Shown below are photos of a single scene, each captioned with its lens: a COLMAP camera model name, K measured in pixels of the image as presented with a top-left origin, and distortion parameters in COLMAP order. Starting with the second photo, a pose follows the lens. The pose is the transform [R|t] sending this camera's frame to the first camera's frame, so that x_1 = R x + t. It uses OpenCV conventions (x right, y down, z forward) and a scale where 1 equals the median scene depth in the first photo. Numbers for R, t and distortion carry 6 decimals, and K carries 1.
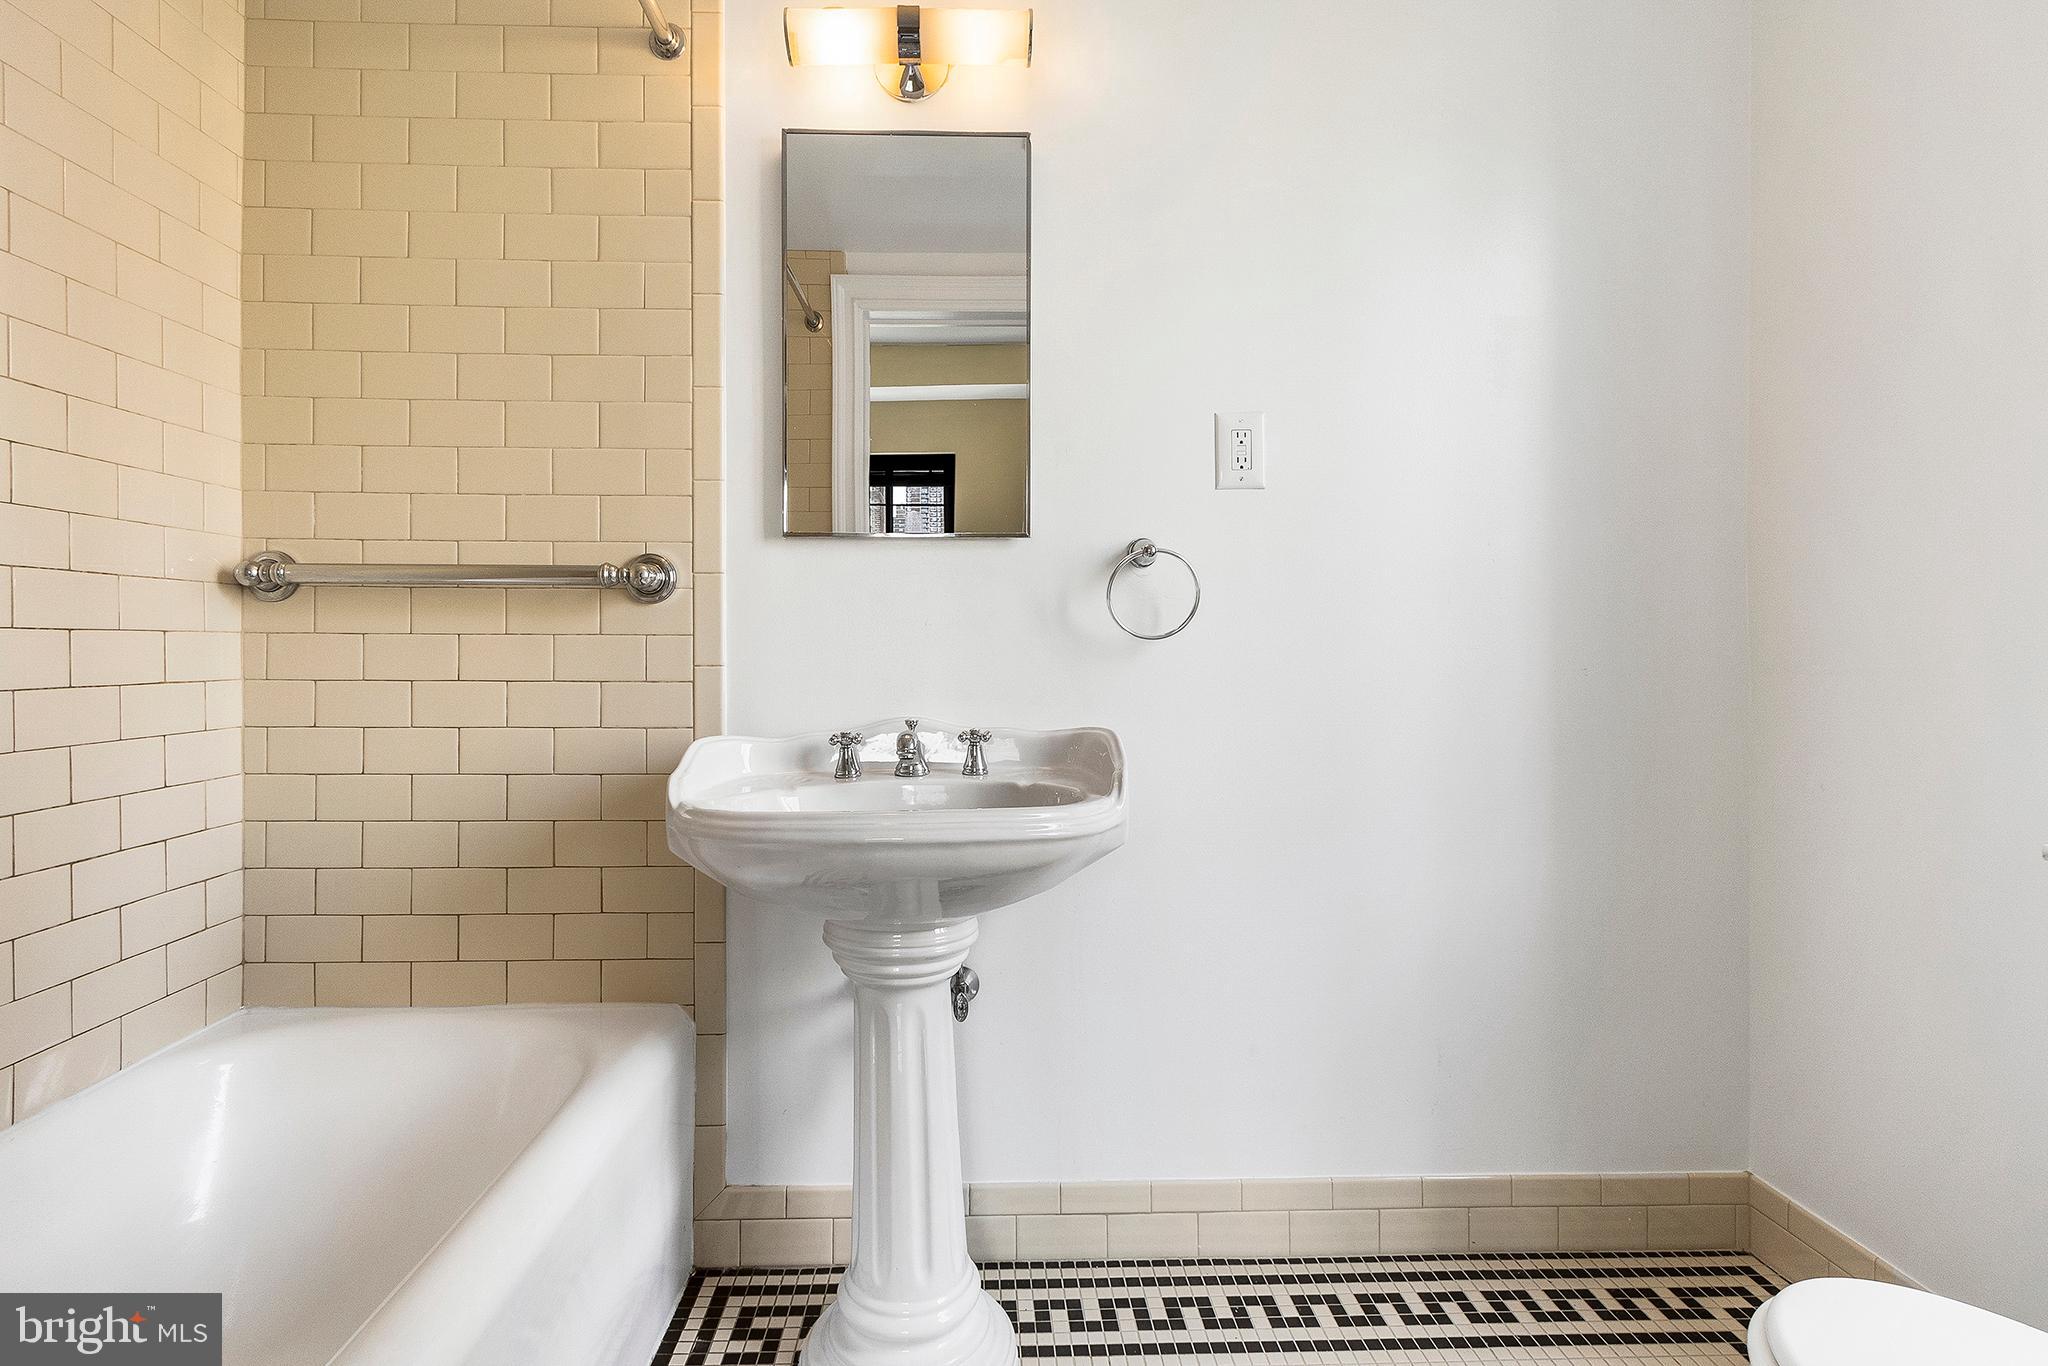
lens RADIAL K [[993.3, 0, 1018.8], [0, 993.3, 671.5], [0, 0, 1]] dist [0.015164, 0.000029]
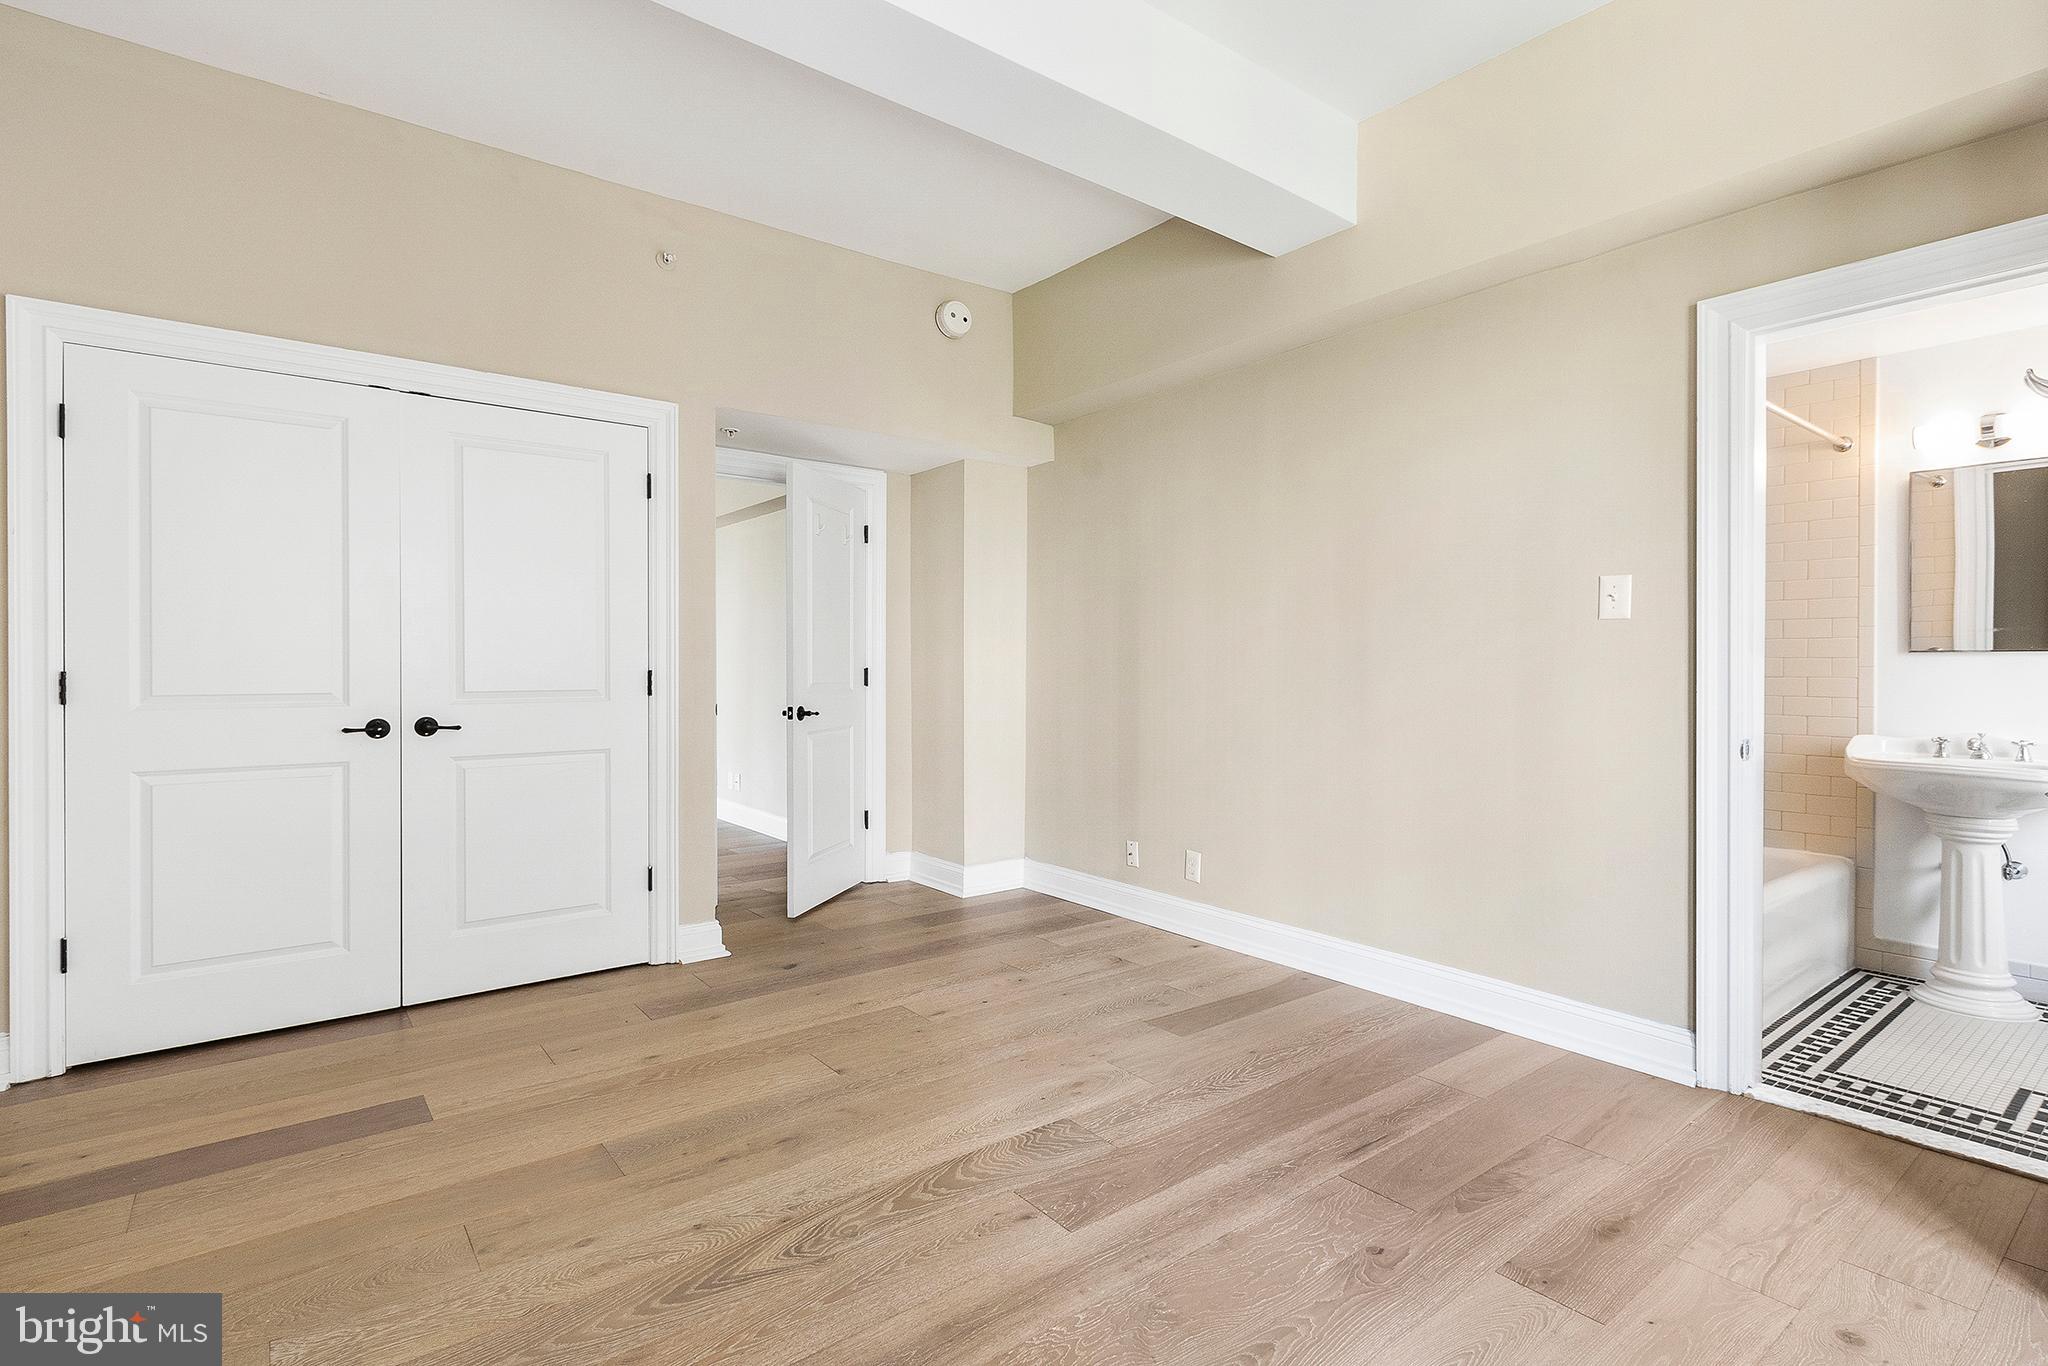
lens RADIAL K [[993.3, 0, 1028.2], [0, 993.3, 676.8], [0, 0, 1]] dist [0.015164, 0.000029]
pose [[0.577550, 0.006708, -0.816327, 0.505948], [-0.022073, 0.999729, -0.007402, -0.014951], [0.816057, 0.022294, 0.577542, -2.076558]]
